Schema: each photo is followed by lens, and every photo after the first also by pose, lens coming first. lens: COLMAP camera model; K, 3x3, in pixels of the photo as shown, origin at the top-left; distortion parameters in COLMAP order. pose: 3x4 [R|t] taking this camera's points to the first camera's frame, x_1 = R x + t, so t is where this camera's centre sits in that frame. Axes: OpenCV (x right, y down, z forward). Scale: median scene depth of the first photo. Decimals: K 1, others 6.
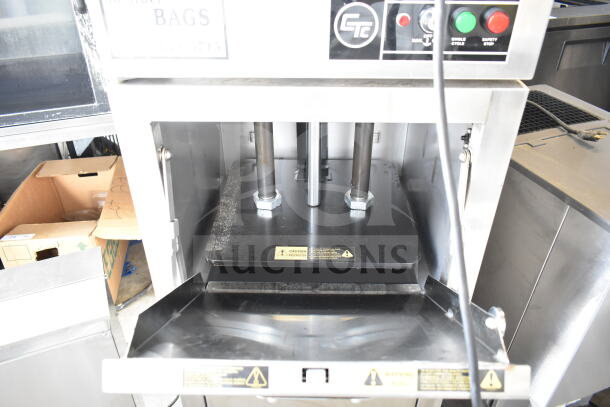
lens RADIAL K [[460.9, 0, 308.6], [0, 460.9, 203.2], [0, 0, 1]] dist [-0.007090, 0.010024]
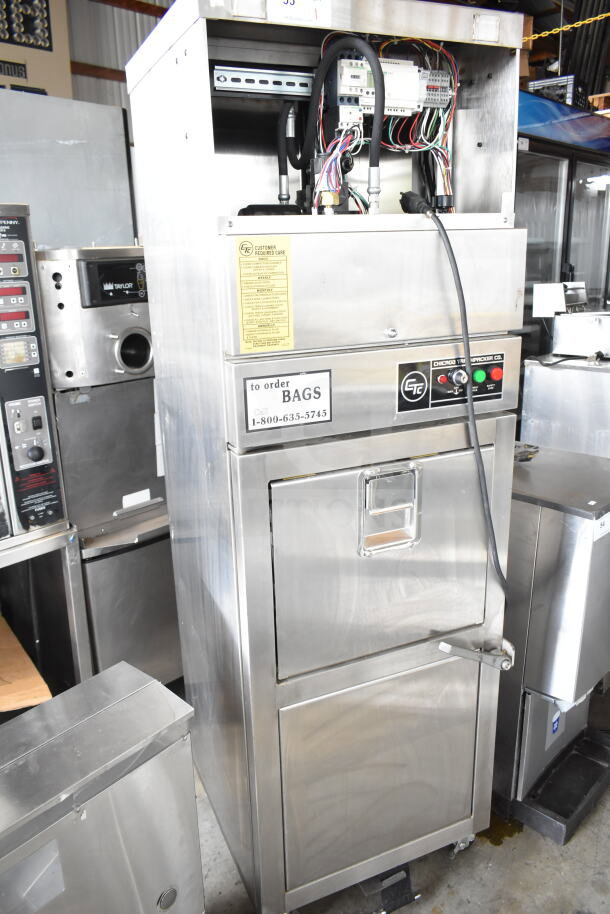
lens RADIAL K [[690.6, 0, 300.4], [0, 690.6, 461.6], [0, 0, 1]] dist [-0.007090, 0.010024]
pose [[0.904809, -0.149941, 0.398546, -1.080566], [0.258516, 0.937156, -0.234326, 0.233691], [-0.338364, 0.315050, 0.886709, -0.679348]]
